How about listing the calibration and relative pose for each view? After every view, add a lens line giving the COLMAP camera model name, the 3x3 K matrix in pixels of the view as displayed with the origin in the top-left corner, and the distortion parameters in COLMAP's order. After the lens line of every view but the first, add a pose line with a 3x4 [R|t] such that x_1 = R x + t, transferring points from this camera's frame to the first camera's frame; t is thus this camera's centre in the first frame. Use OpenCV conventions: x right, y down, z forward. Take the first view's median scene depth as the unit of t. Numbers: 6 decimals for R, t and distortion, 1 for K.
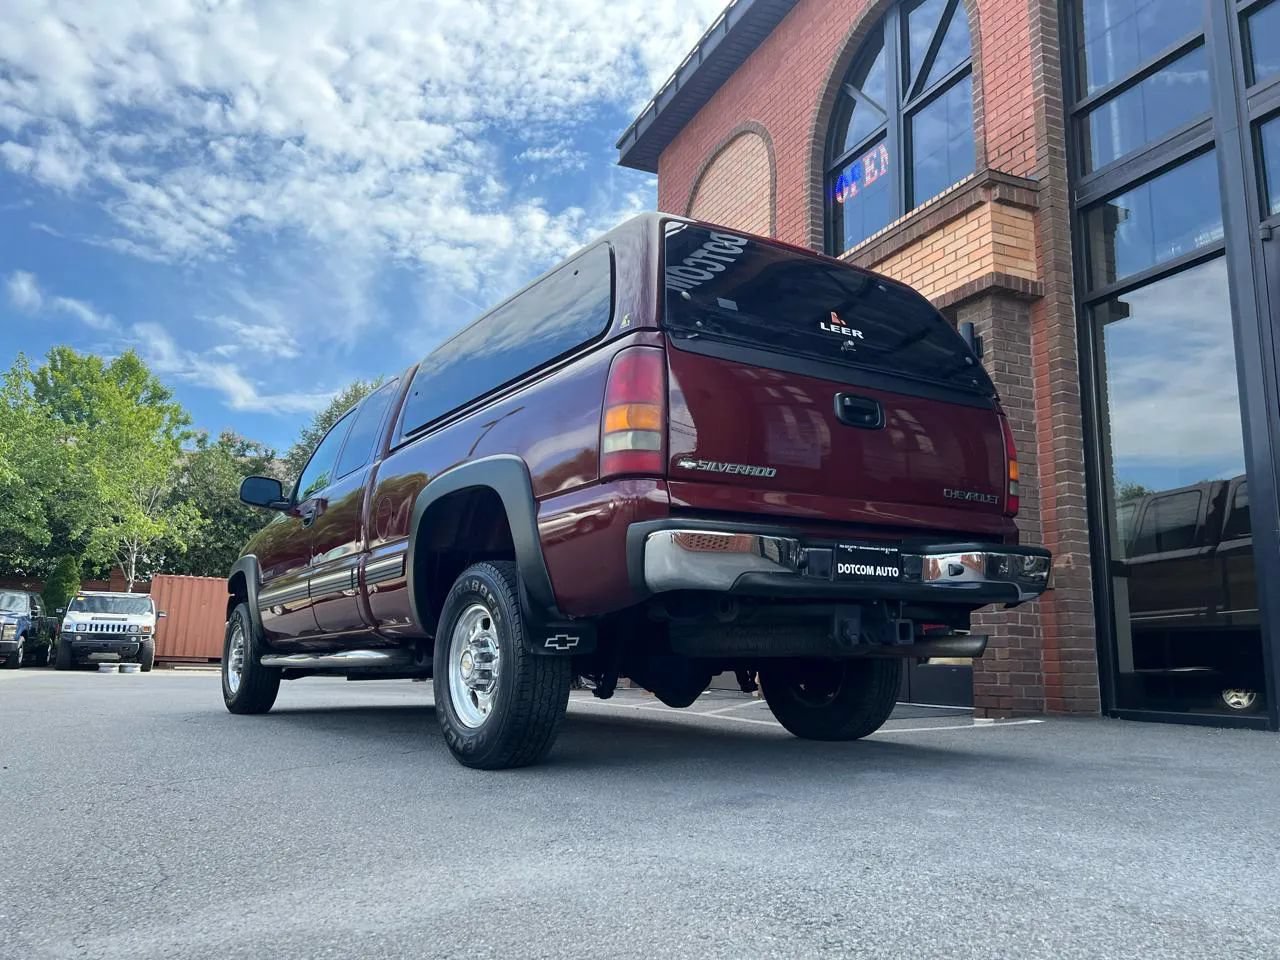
lens RADIAL K [[965.4, 0, 635.5], [0, 965.4, 490.0], [0, 0, 1]] dist [0.039393, -0.045406]
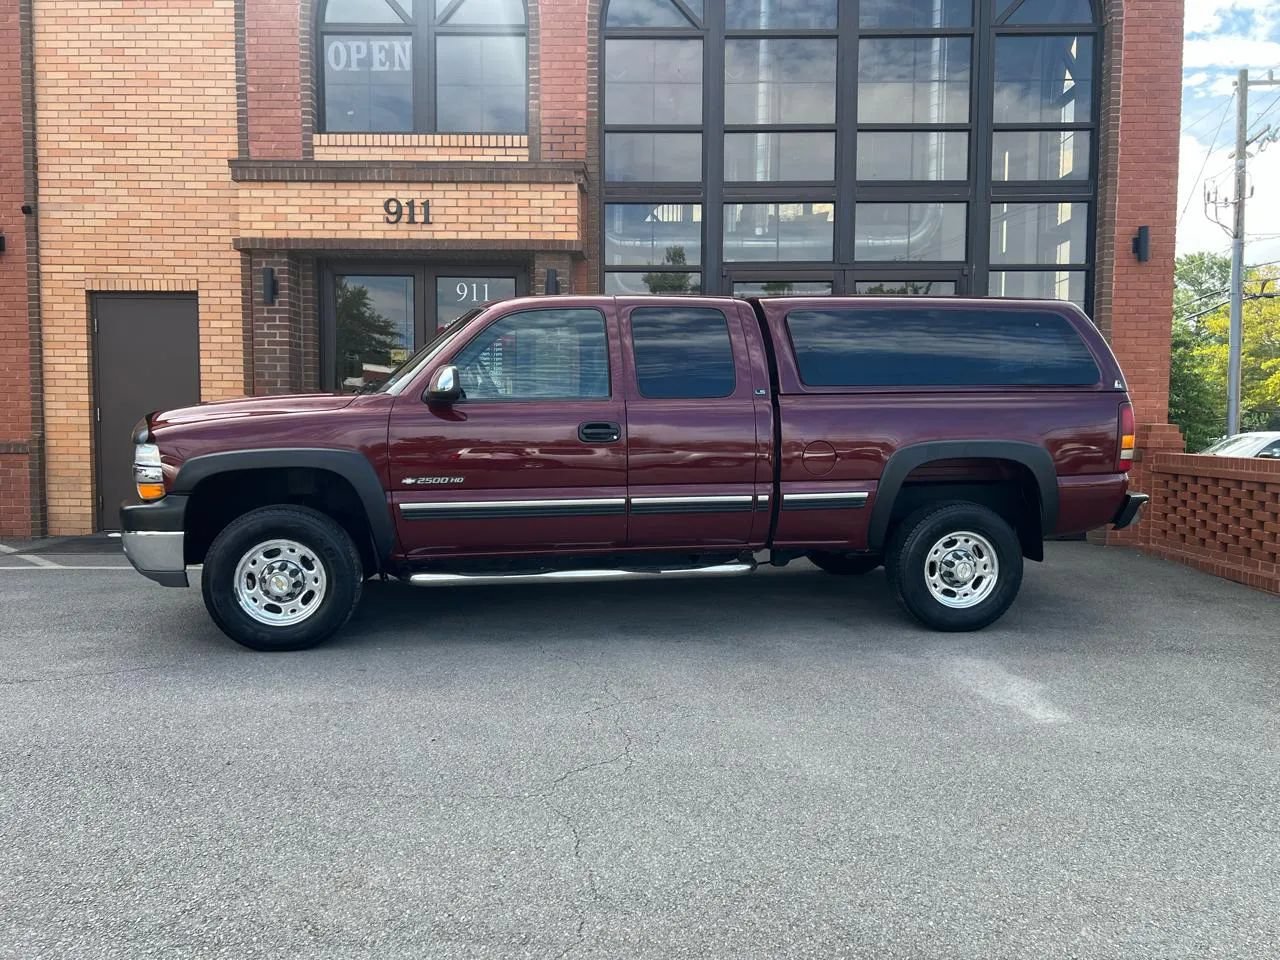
lens RADIAL K [[965.4, 0, 635.9], [0, 965.4, 481.6], [0, 0, 1]] dist [0.039393, -0.045406]
pose [[0.425224, -0.074726, 0.901998, -0.891398], [-0.160935, 0.974462, 0.156598, -0.112043], [-0.890665, -0.211752, 0.402339, 0.274106]]
